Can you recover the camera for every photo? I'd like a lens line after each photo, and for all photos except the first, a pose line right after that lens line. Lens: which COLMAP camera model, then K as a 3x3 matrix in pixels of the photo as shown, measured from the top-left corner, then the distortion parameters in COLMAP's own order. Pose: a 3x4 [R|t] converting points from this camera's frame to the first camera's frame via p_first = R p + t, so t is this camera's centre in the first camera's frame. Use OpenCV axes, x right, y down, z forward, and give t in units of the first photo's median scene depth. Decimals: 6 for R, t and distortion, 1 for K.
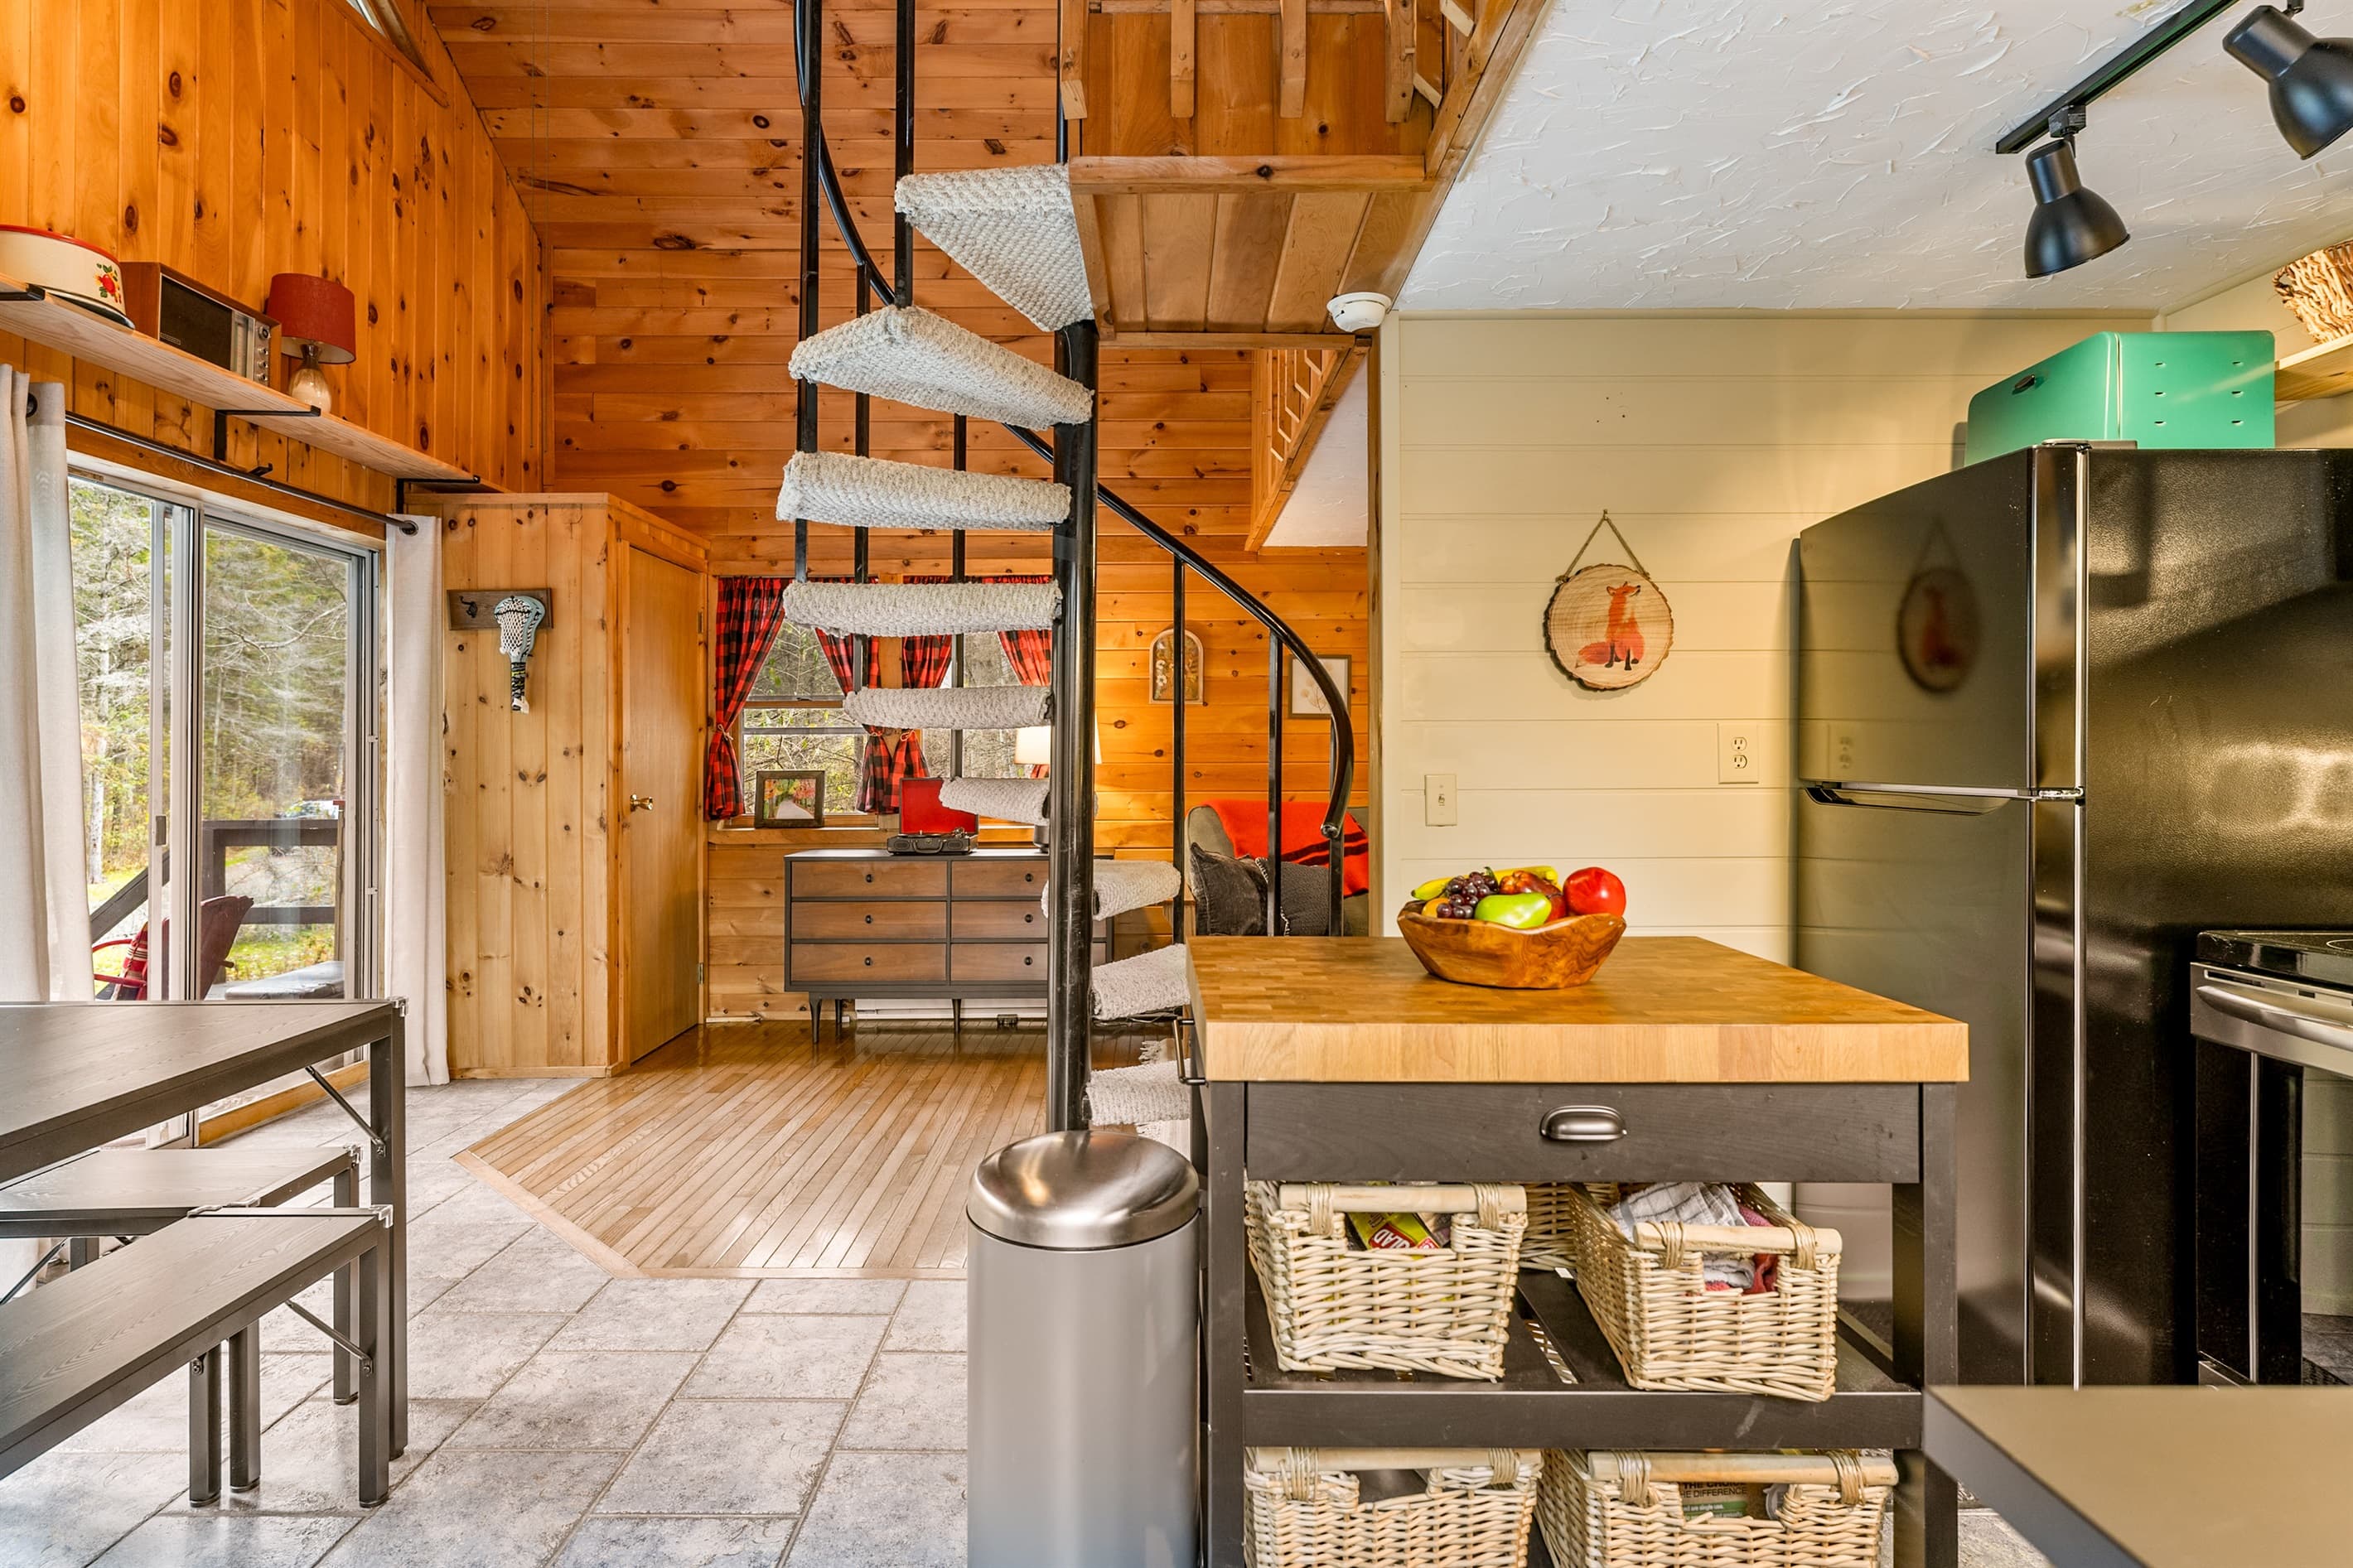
lens RADIAL K [[1214.2, 0, 1139.6], [0, 1214.2, 747.1], [0, 0, 1]] dist [0.006468, -0.003708]
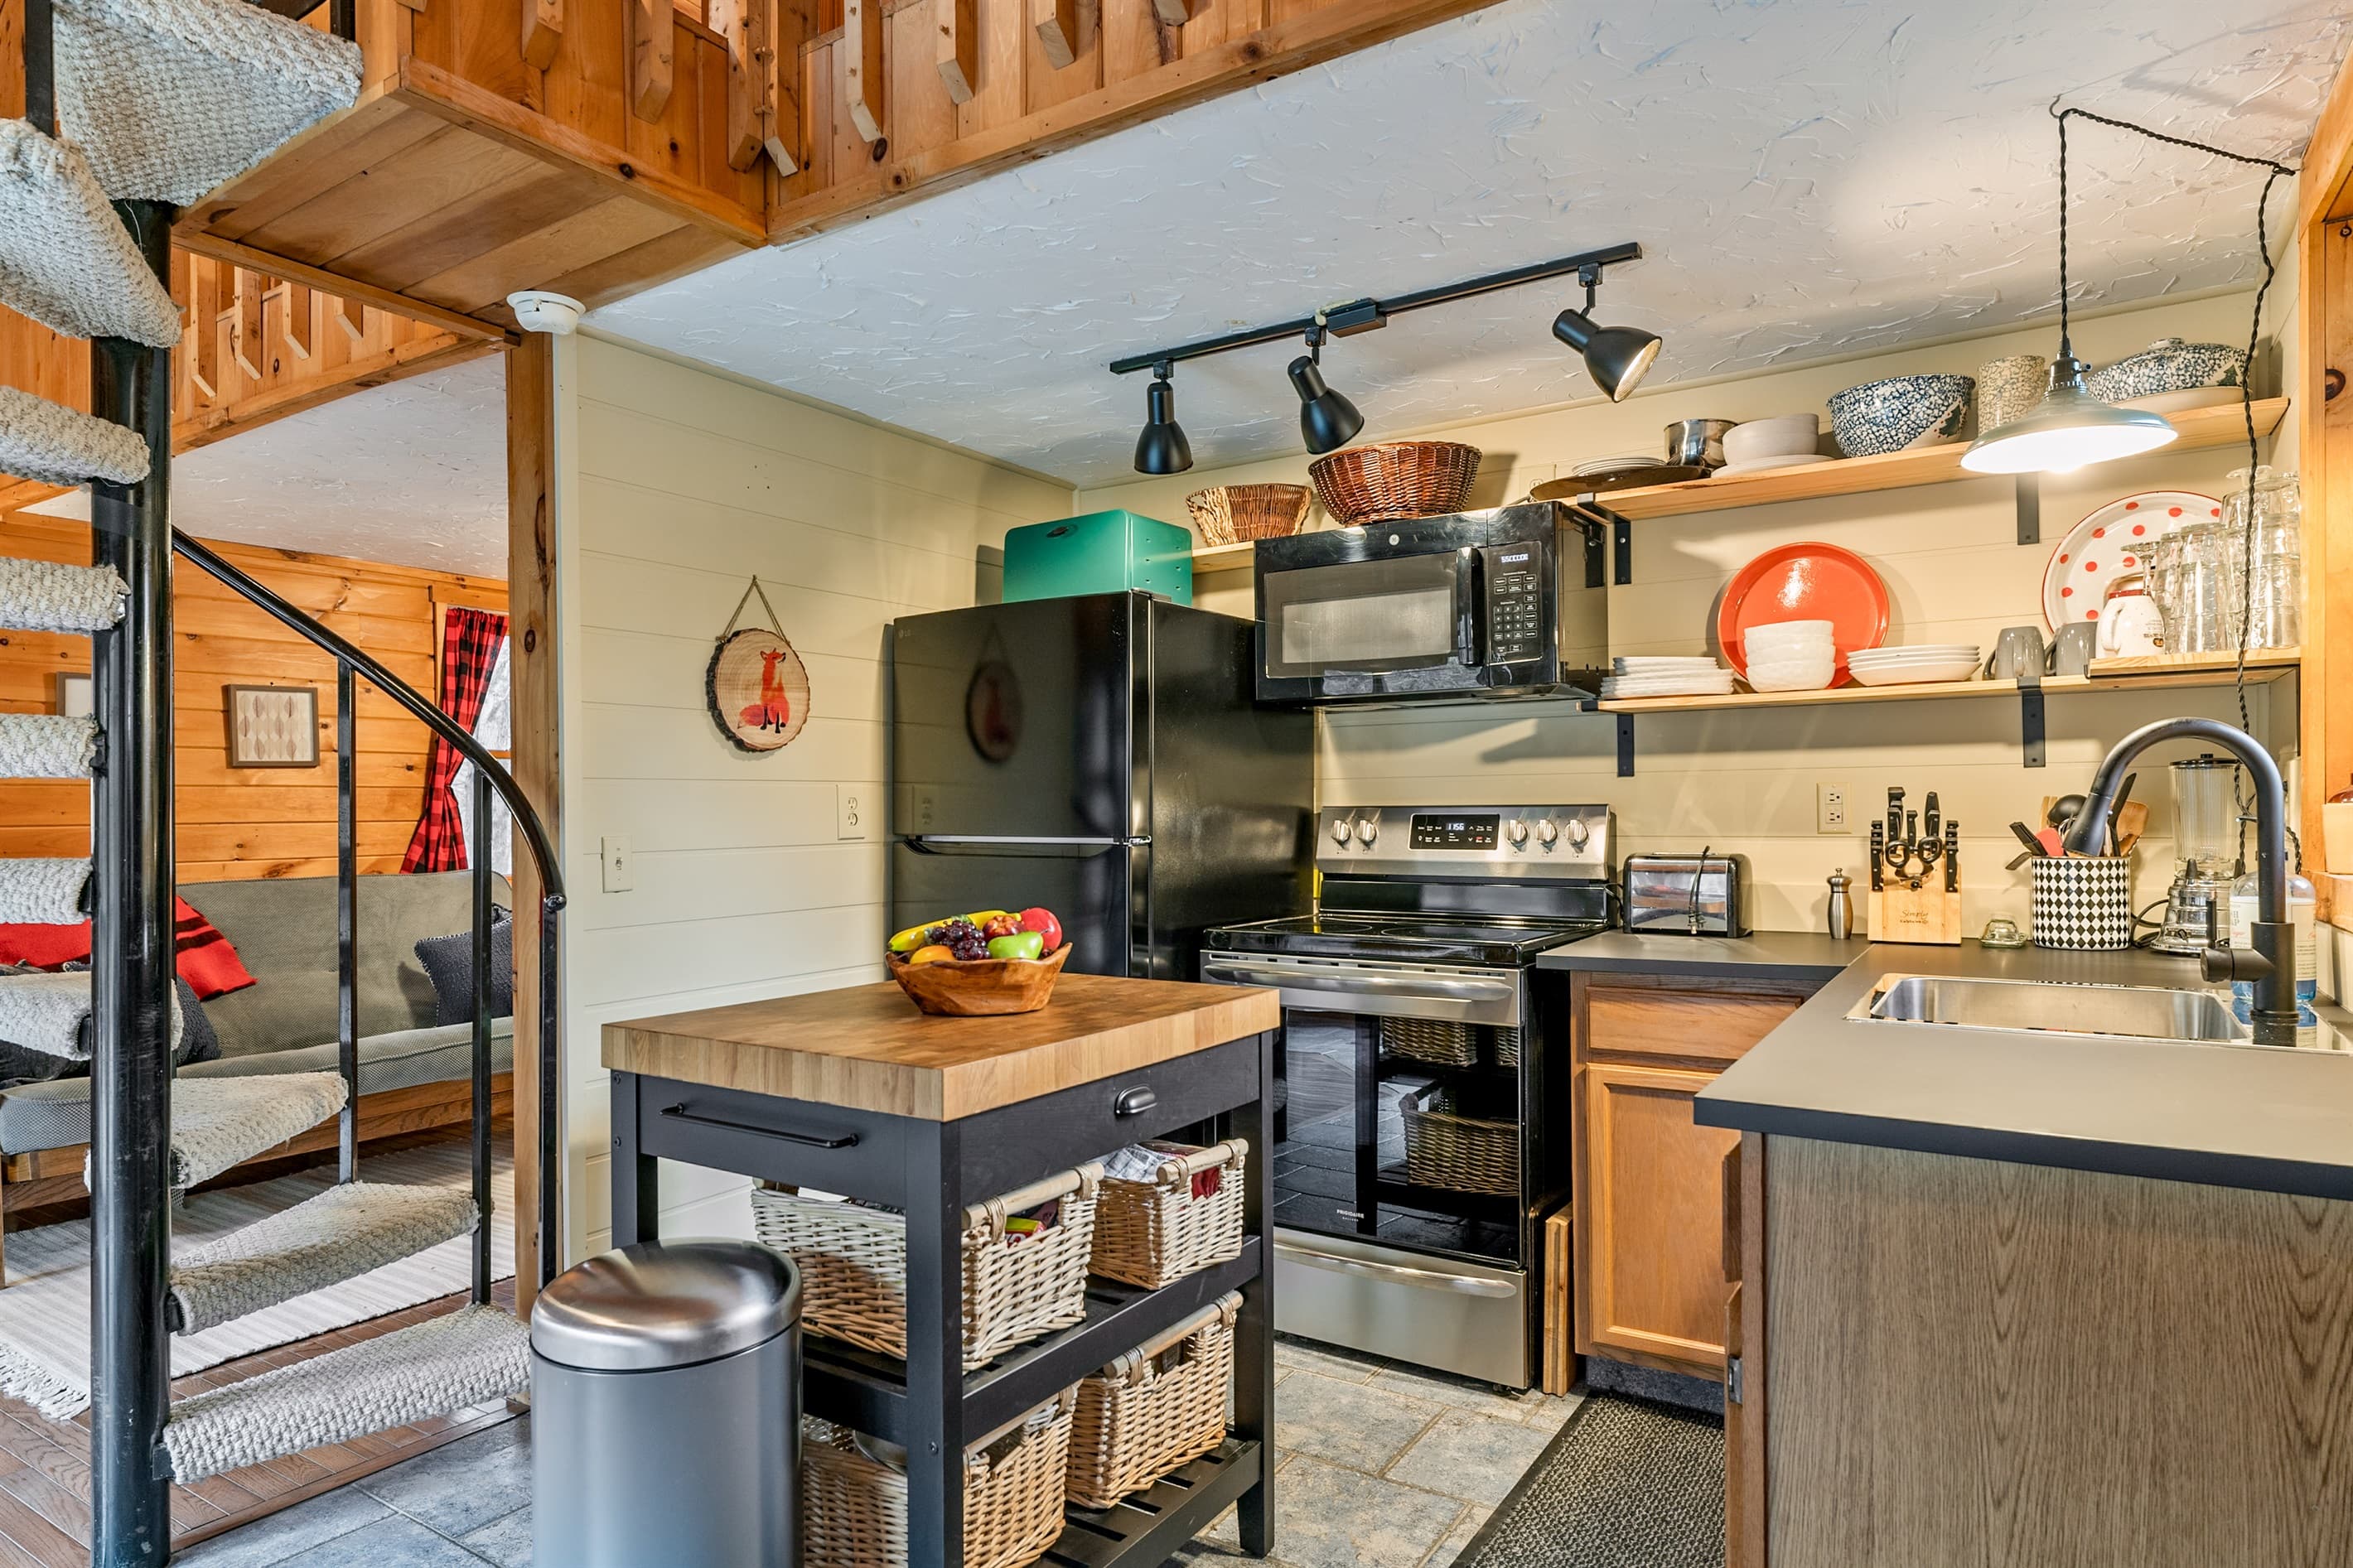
lens RADIAL K [[1357.2, 0, 1139.2], [0, 1357.2, 818.0], [0, 0, 1]] dist [-0.003071, 0.001125]
pose [[0.557209, -0.008552, 0.830328, -0.294387], [-0.001957, 0.999931, 0.011613, -0.002992], [-0.830370, -0.008096, 0.557154, 0.067249]]
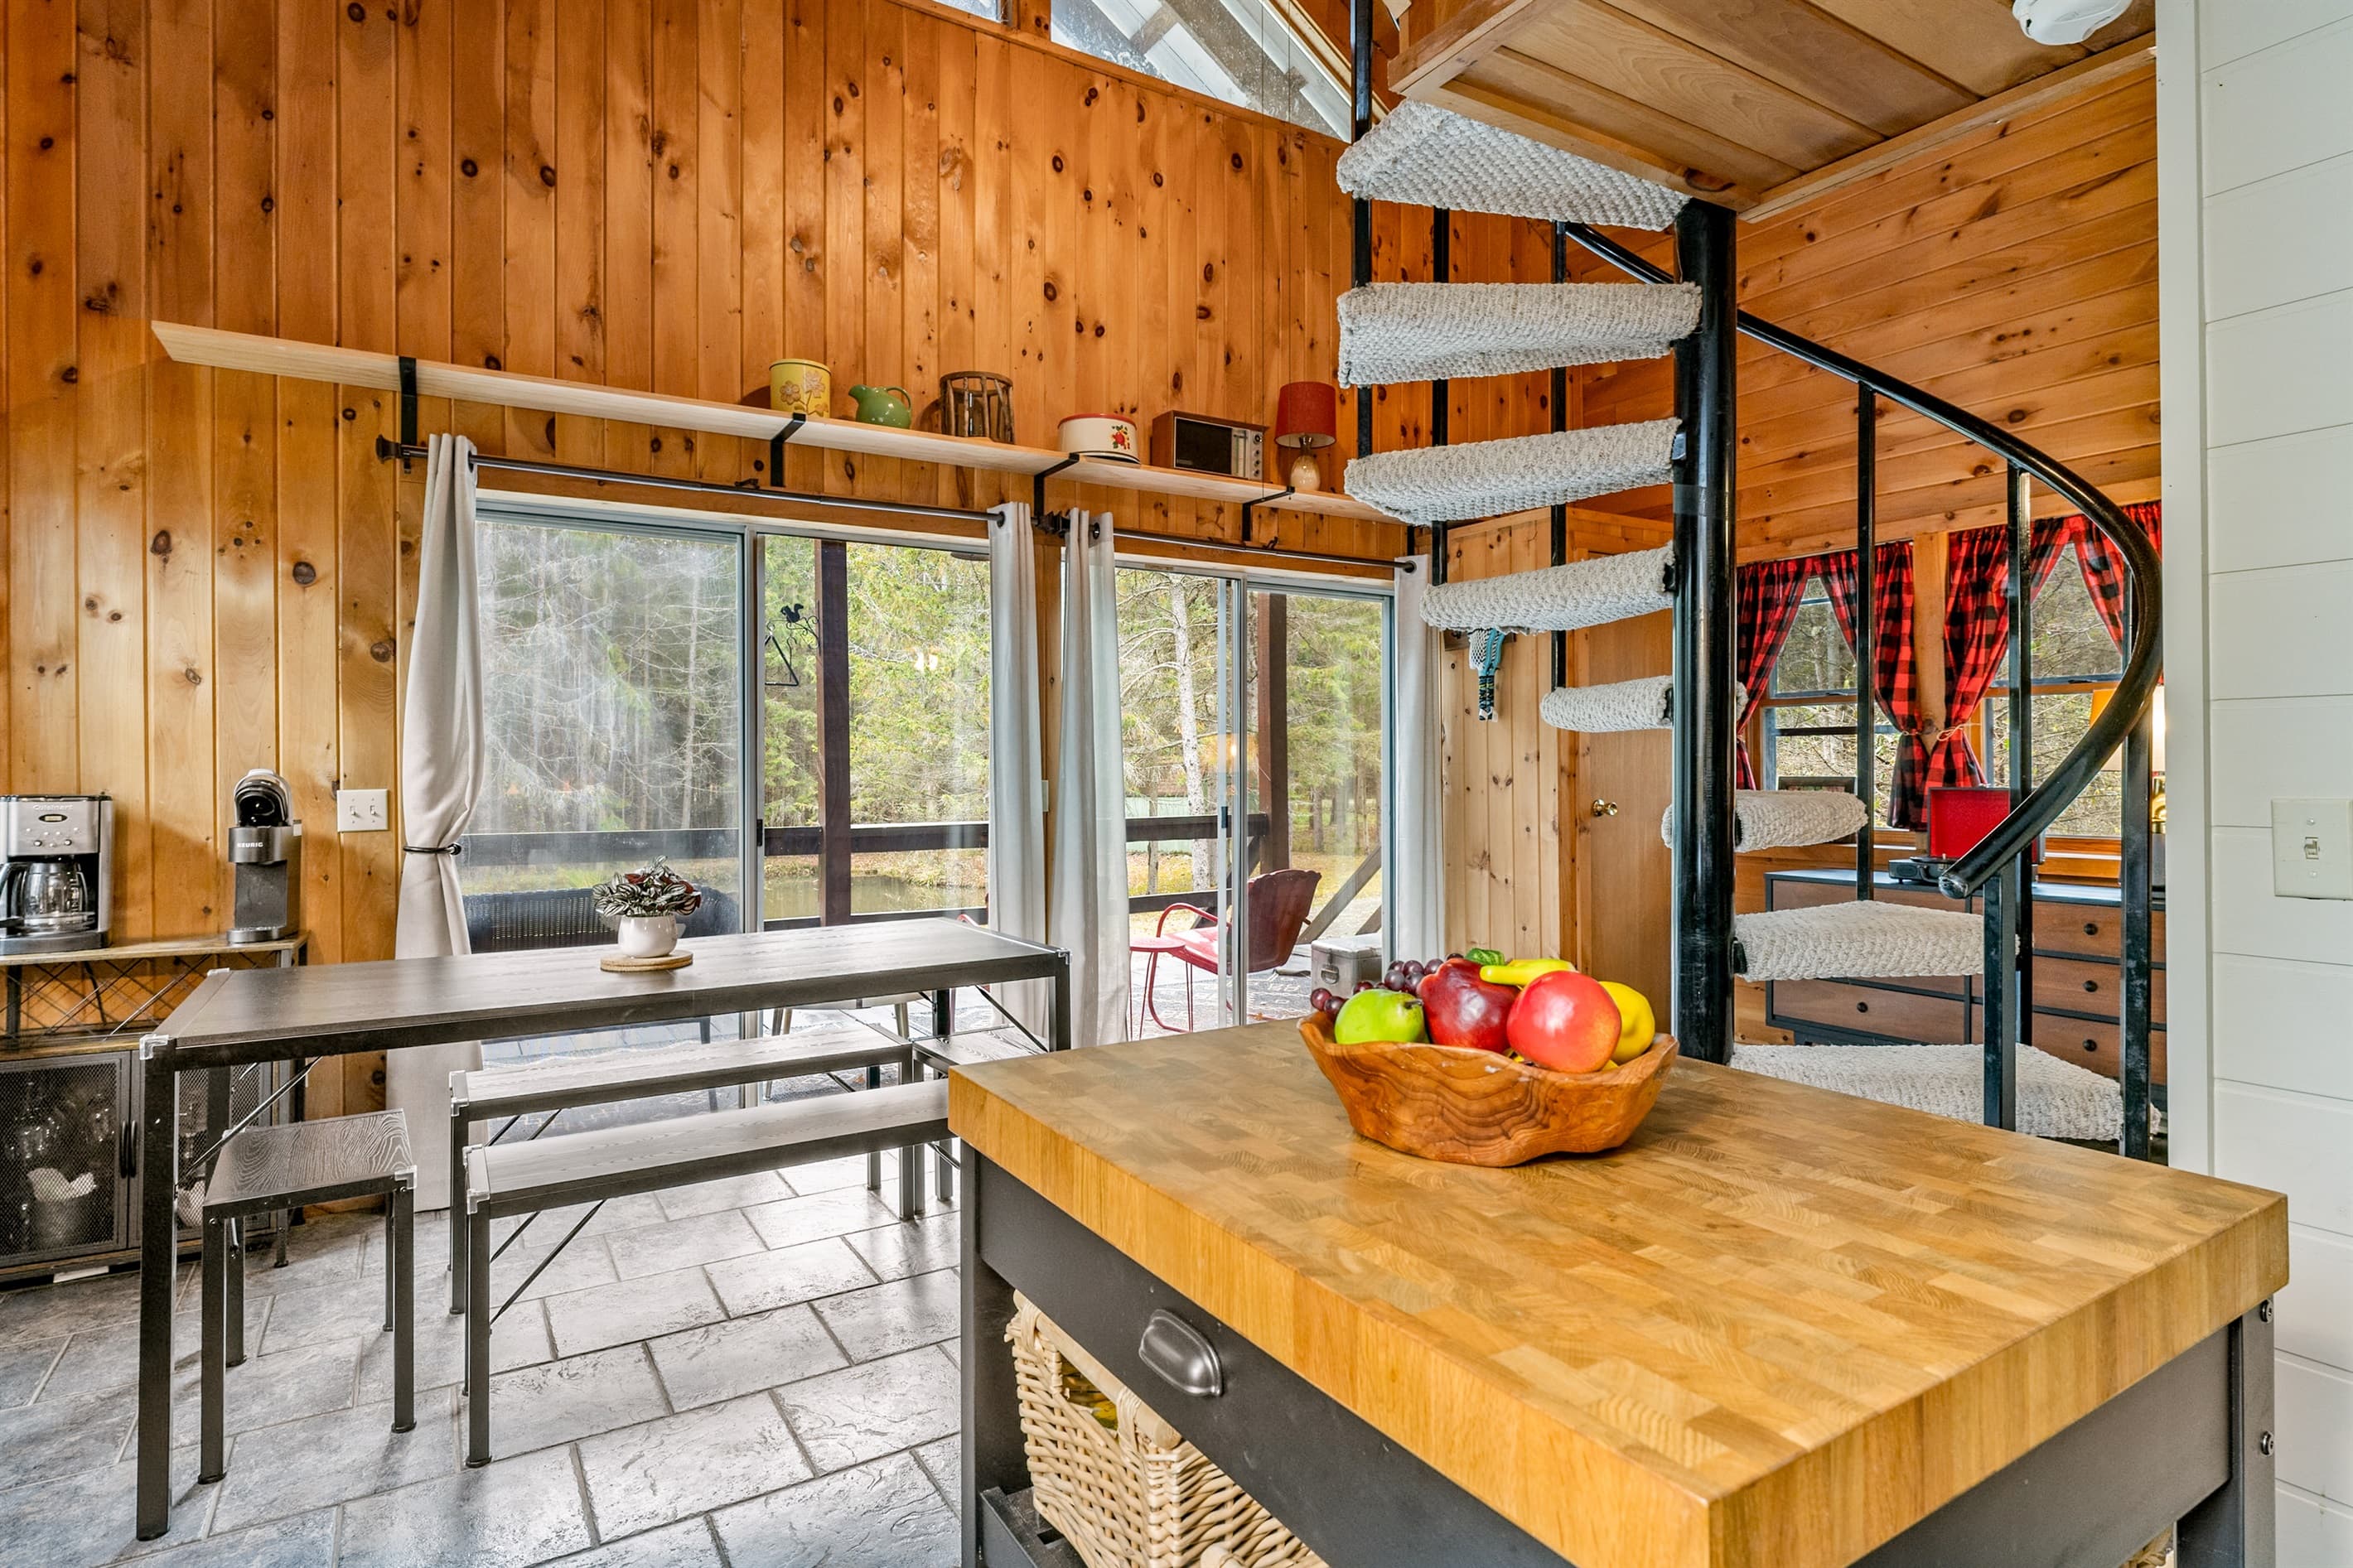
lens RADIAL K [[1214.2, 0, 1164.7], [0, 1214.2, 760.0], [0, 0, 1]] dist [0.006468, -0.003708]
pose [[0.527105, -0.005015, -0.849785, 0.335455], [0.011873, 0.999928, 0.001464, 0.000459], [0.849717, -0.010861, 0.527127, 0.230470]]
